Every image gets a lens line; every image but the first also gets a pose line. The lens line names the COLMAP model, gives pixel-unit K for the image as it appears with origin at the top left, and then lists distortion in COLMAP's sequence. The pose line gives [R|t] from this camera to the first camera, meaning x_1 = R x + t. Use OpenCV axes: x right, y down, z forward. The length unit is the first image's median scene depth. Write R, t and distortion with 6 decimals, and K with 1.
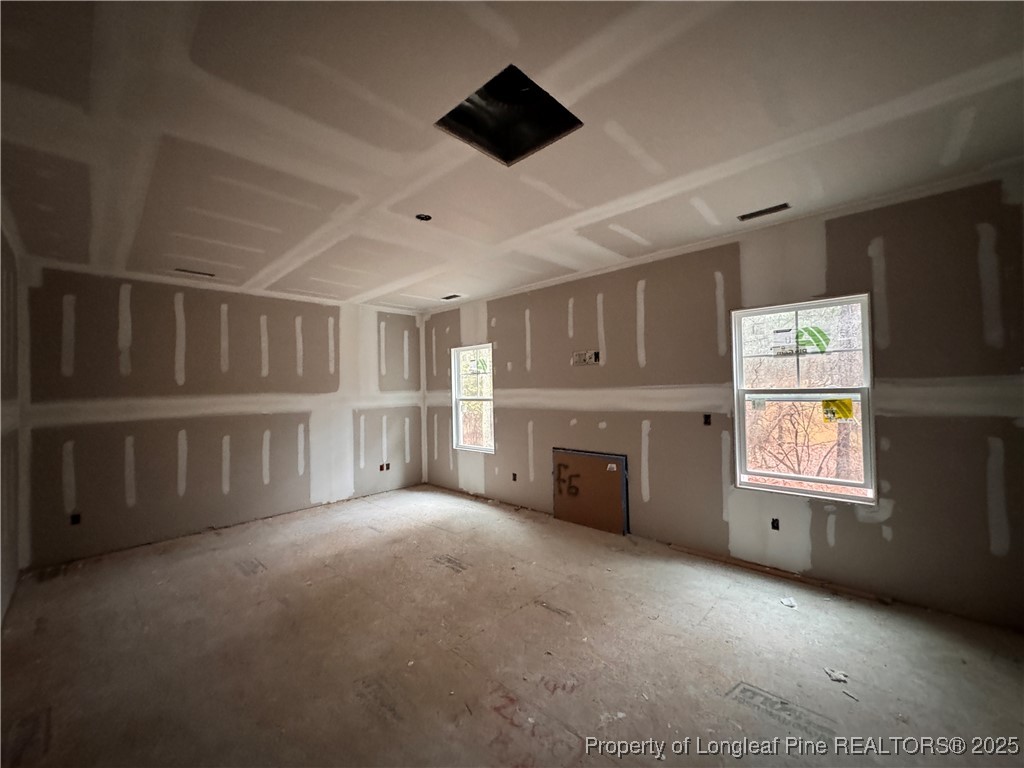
lens RADIAL K [[407.4, 0, 511.7], [0, 407.4, 382.9], [0, 0, 1]] dist [-0.002836, 0.000443]
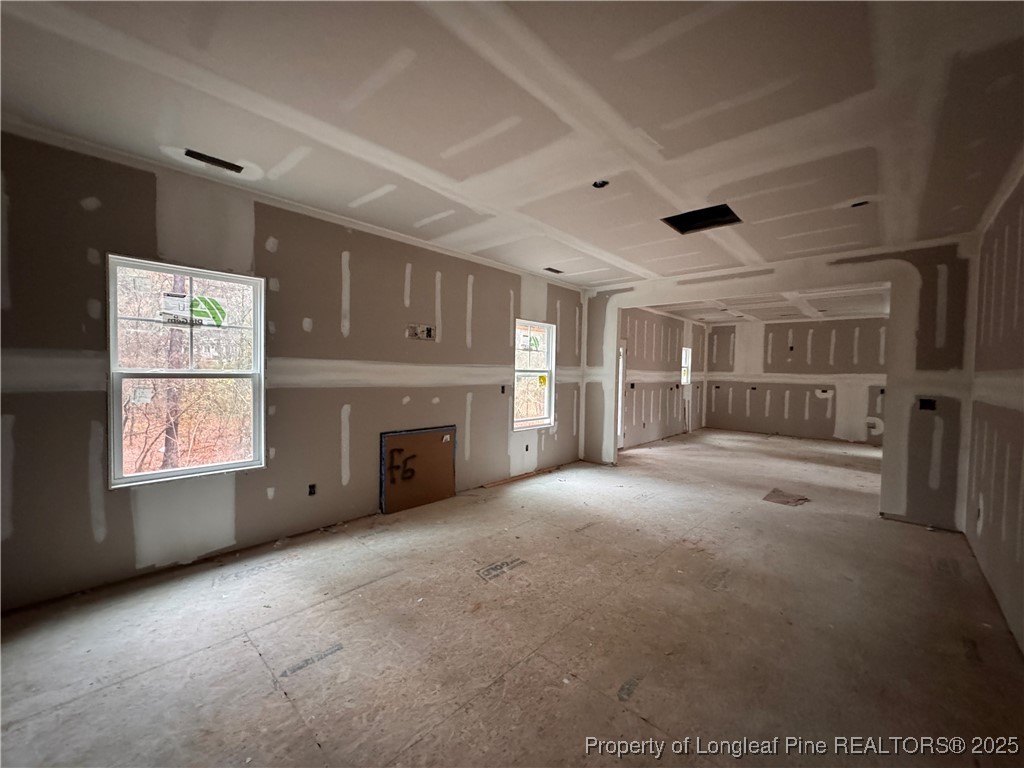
lens RADIAL K [[407.4, 0, 512.3], [0, 407.4, 382.2], [0, 0, 1]] dist [-0.002836, 0.000443]
pose [[-0.012042, -0.006219, 0.999908, -0.889757], [-0.031568, 0.999485, 0.005836, 0.050690], [-0.999429, -0.031494, -0.012232, 0.904621]]
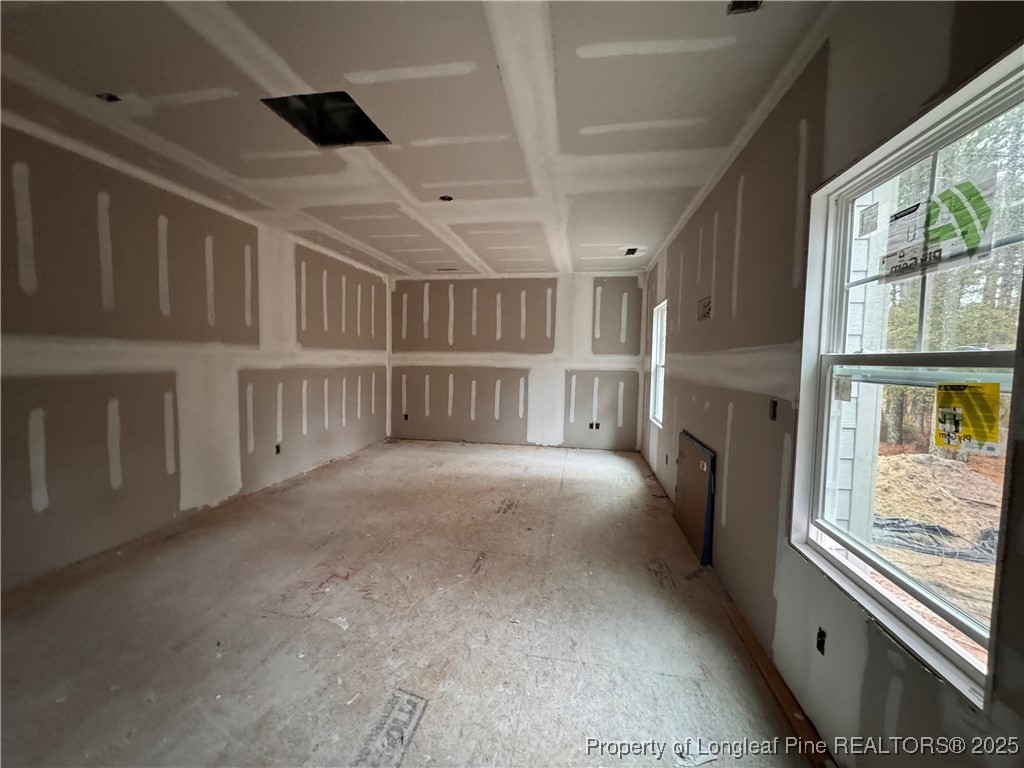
lens RADIAL K [[407.4, 0, 513.2], [0, 407.4, 383.0], [0, 0, 1]] dist [-0.002836, 0.000443]
pose [[0.554010, 0.082414, -0.828421, 0.675848], [-0.019777, 0.996110, 0.085870, 0.013103], [0.832275, -0.031190, 0.553485, 0.372792]]
